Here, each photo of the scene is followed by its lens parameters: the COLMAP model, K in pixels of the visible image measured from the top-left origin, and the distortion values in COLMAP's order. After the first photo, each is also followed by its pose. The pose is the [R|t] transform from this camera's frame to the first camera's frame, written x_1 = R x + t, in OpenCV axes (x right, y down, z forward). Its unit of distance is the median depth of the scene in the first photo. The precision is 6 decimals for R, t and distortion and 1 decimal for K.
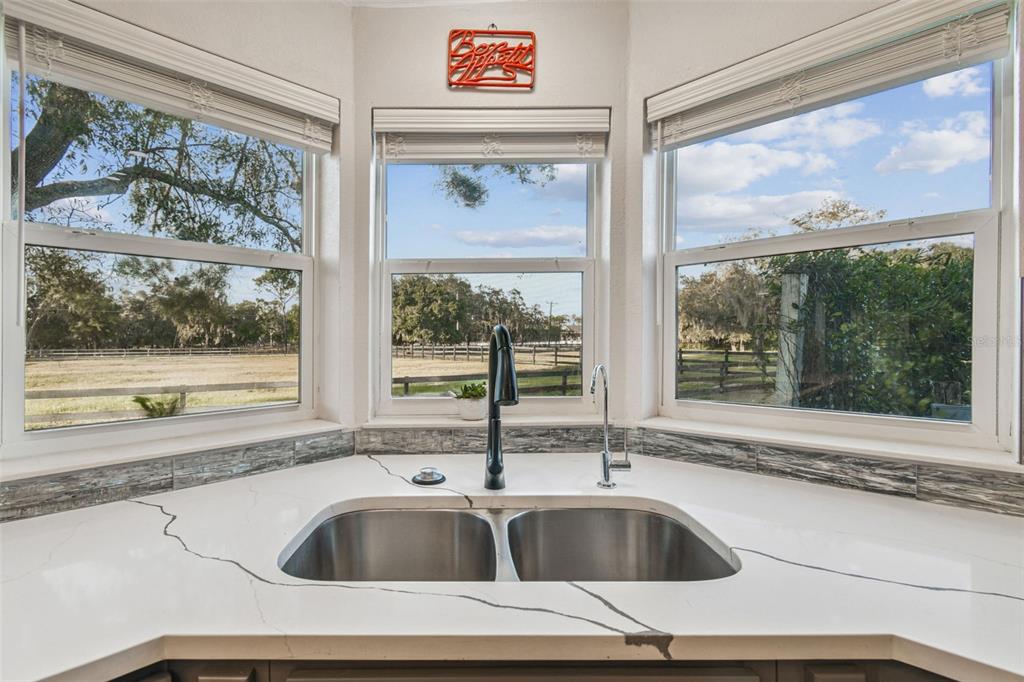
lens RADIAL K [[456.6, 0, 512.0], [0, 456.6, 341.0], [0, 0, 1]] dist [0.001353, 0.000486]
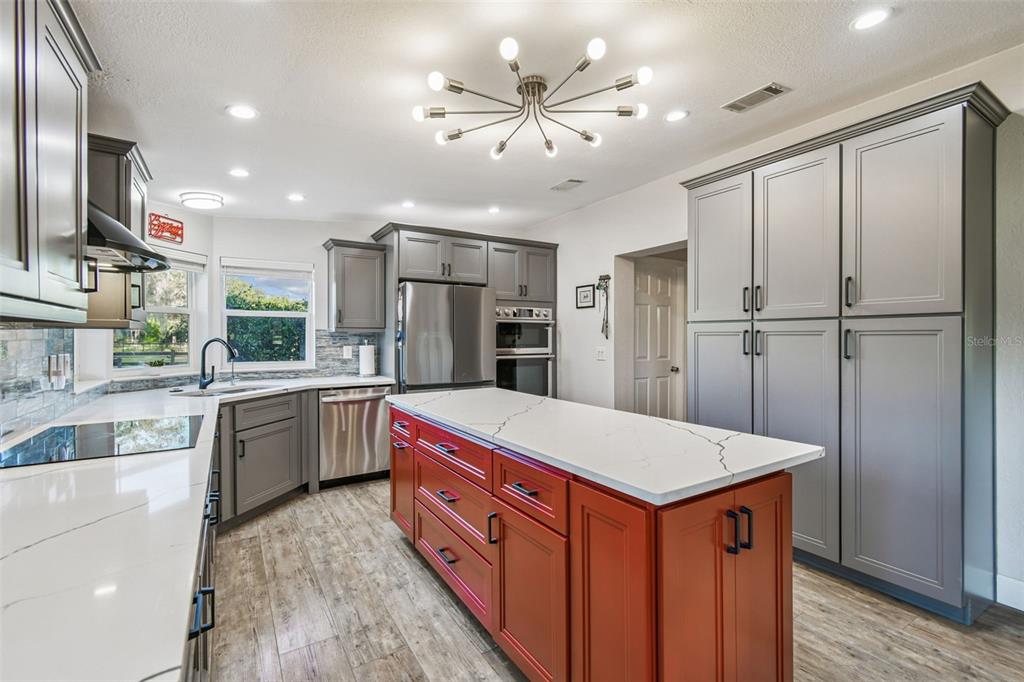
lens RADIAL K [[456.6, 0, 512.0], [0, 456.6, 341.0], [0, 0, 1]] dist [0.001353, 0.000486]
pose [[0.218244, 0.003246, 0.975889, -2.051735], [0.003877, 0.999984, -0.004193, 0.010217], [-0.975887, 0.004699, 0.218228, -1.362637]]
